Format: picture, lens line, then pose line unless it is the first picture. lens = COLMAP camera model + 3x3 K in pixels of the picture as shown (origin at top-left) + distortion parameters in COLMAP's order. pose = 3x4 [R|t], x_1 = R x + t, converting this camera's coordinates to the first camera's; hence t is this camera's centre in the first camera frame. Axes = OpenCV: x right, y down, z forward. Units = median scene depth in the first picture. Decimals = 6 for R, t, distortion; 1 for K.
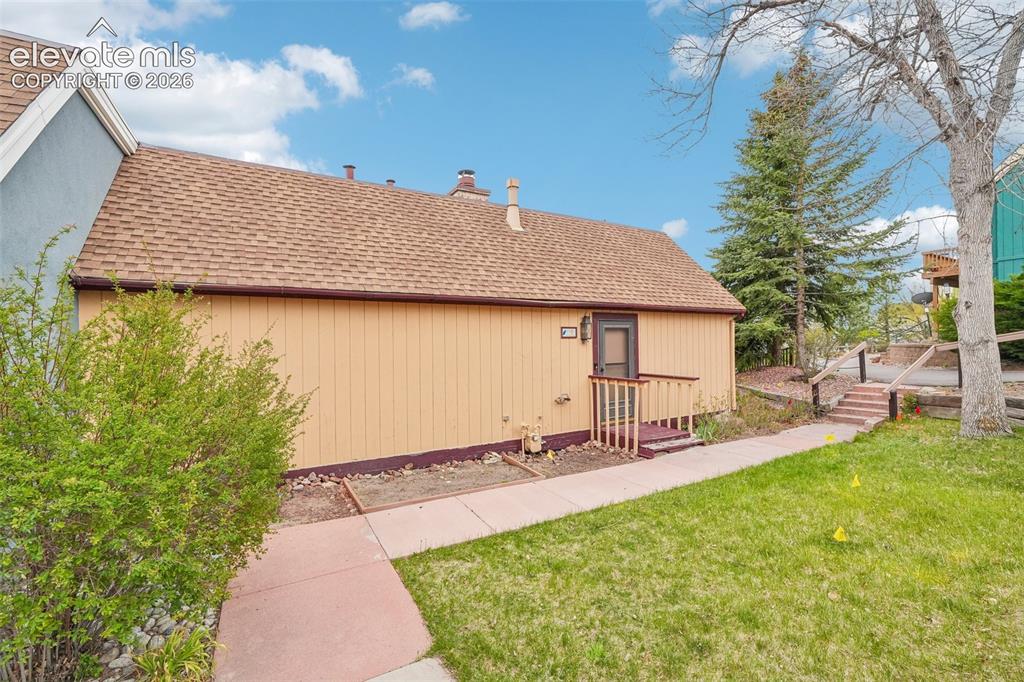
lens RADIAL K [[433.6, 0, 515.3], [0, 433.6, 341.9], [0, 0, 1]] dist [-0.000503, 0.000973]
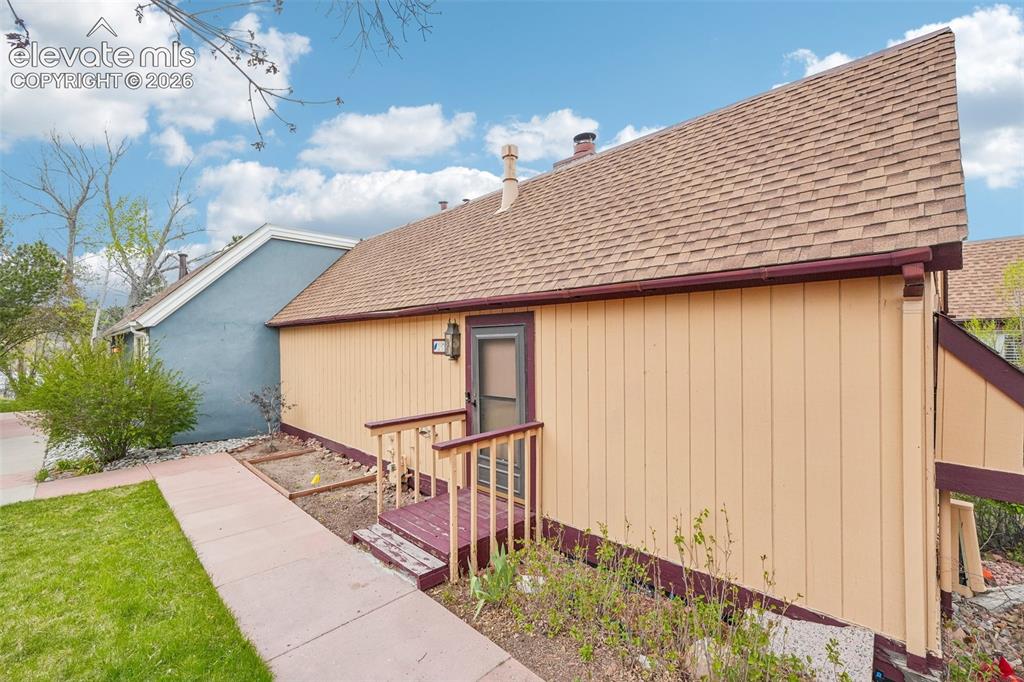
lens RADIAL K [[433.6, 0, 515.3], [0, 433.6, 341.9], [0, 0, 1]] dist [-0.000503, 0.000973]
pose [[0.261939, 0.004026, -0.965076, 0.840653], [0.003421, 0.999981, 0.005100, -0.031497], [0.965078, -0.004638, 0.261920, 0.895104]]
